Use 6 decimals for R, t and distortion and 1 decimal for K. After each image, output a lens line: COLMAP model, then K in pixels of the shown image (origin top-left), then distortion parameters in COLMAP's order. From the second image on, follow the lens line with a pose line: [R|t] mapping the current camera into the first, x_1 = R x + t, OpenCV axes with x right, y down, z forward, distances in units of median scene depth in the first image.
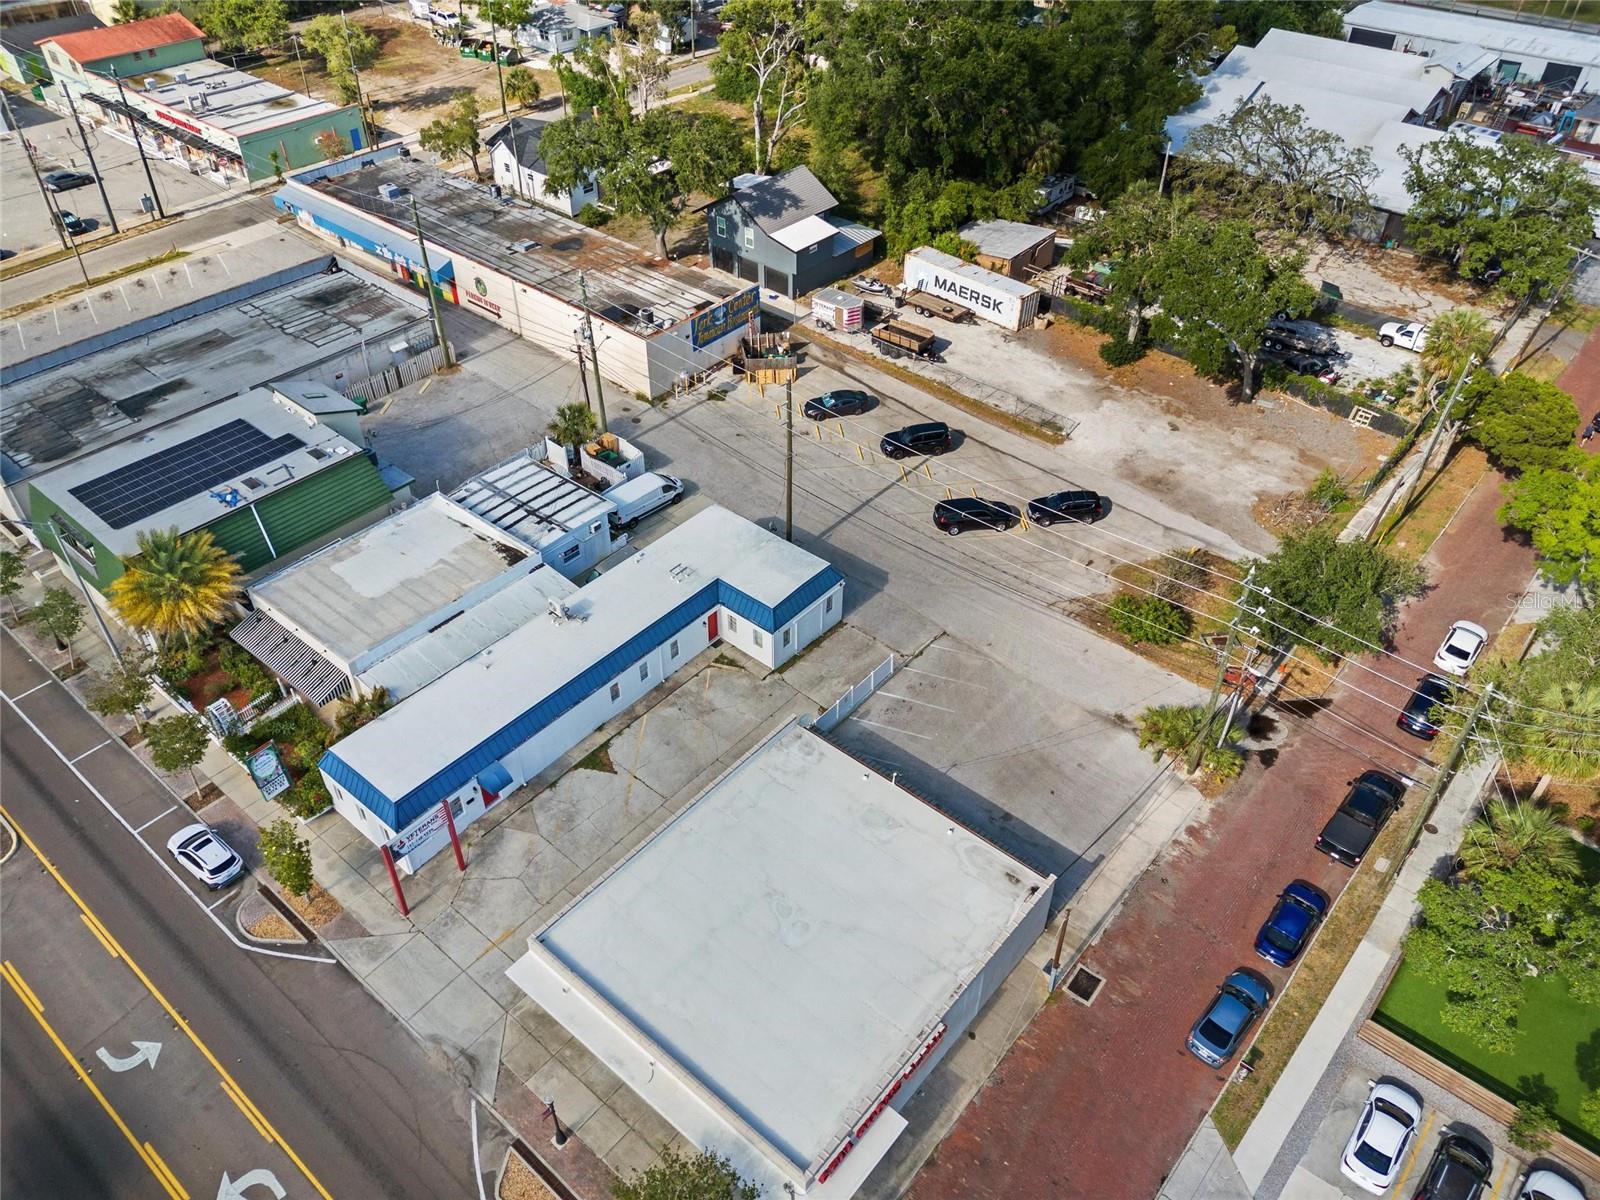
lens RADIAL K [[1177.4, 0, 800.0], [0, 1177.4, 600.0], [0, 0, 1]] dist [0.075995, -0.087800]
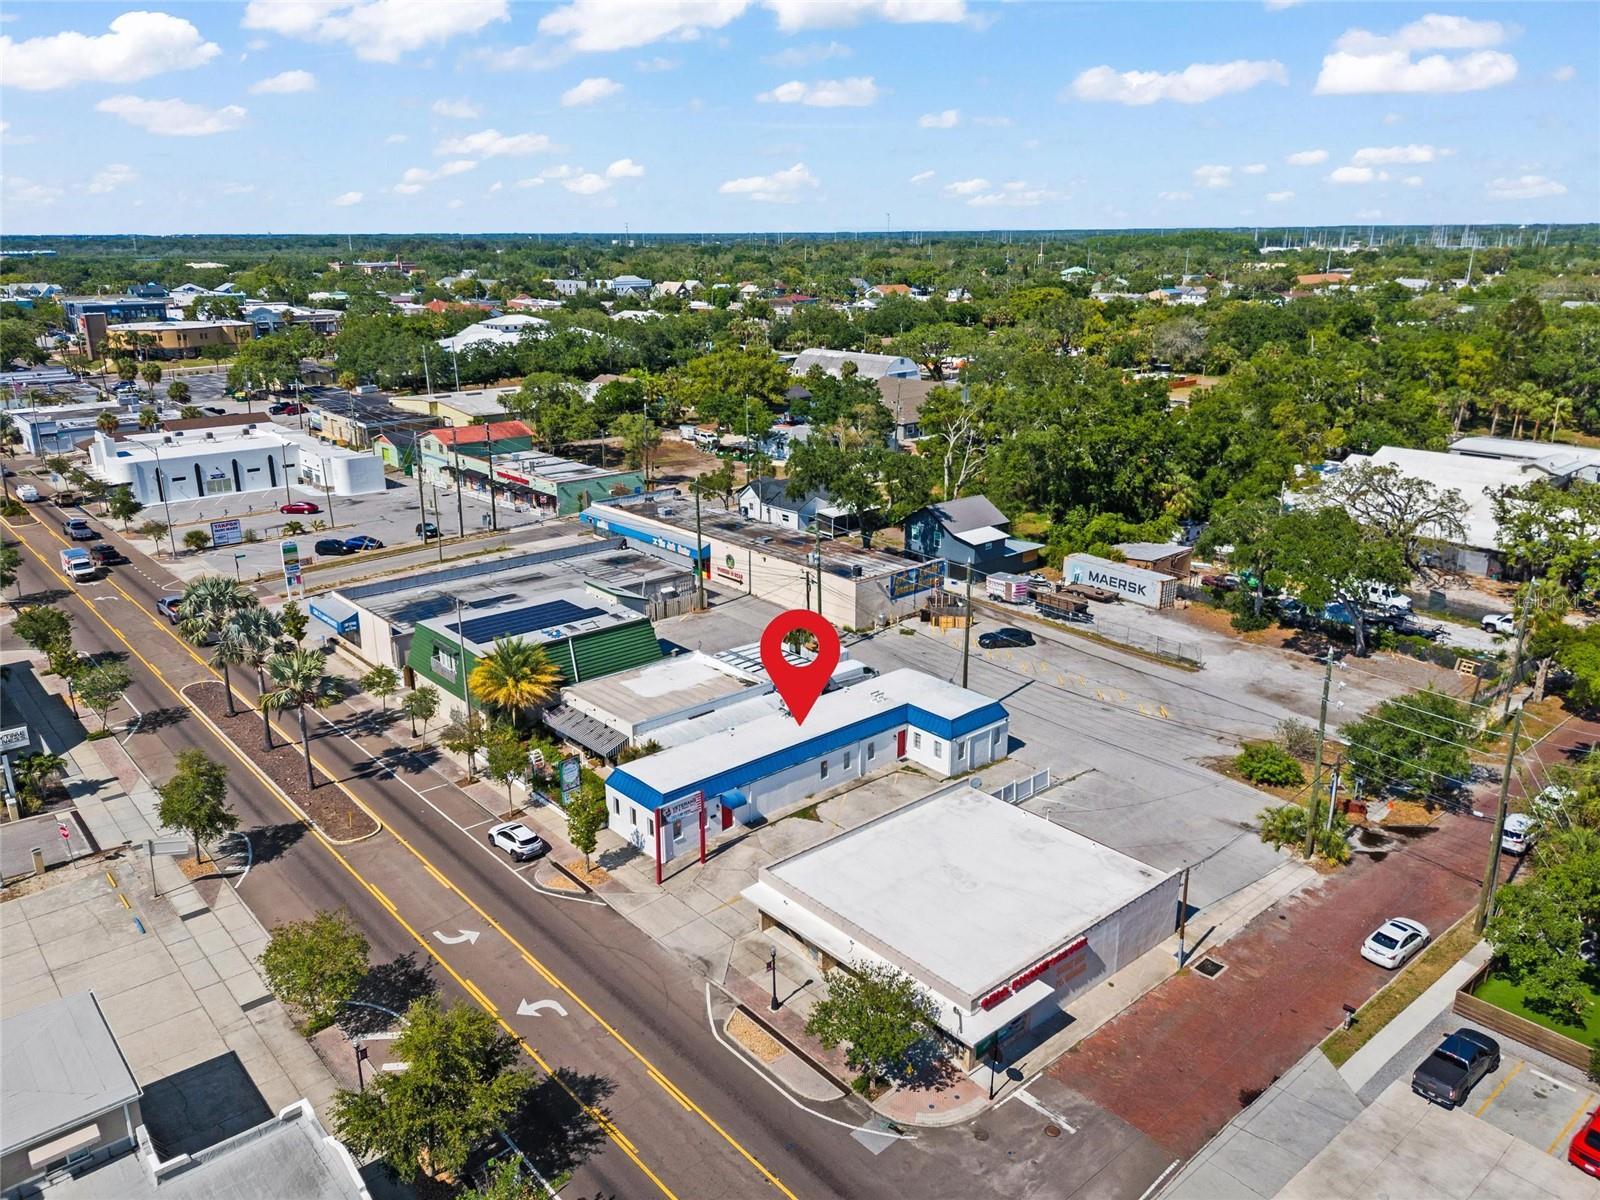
lens RADIAL K [[1177.4, 0, 800.0], [0, 1177.4, 600.0], [0, 0, 1]] dist [0.075995, -0.087800]
pose [[0.988644, 0.033043, -0.146602, -0.002007], [-0.087078, 0.921028, -0.379639, 0.307894], [0.122480, 0.388093, 0.913445, -0.182929]]
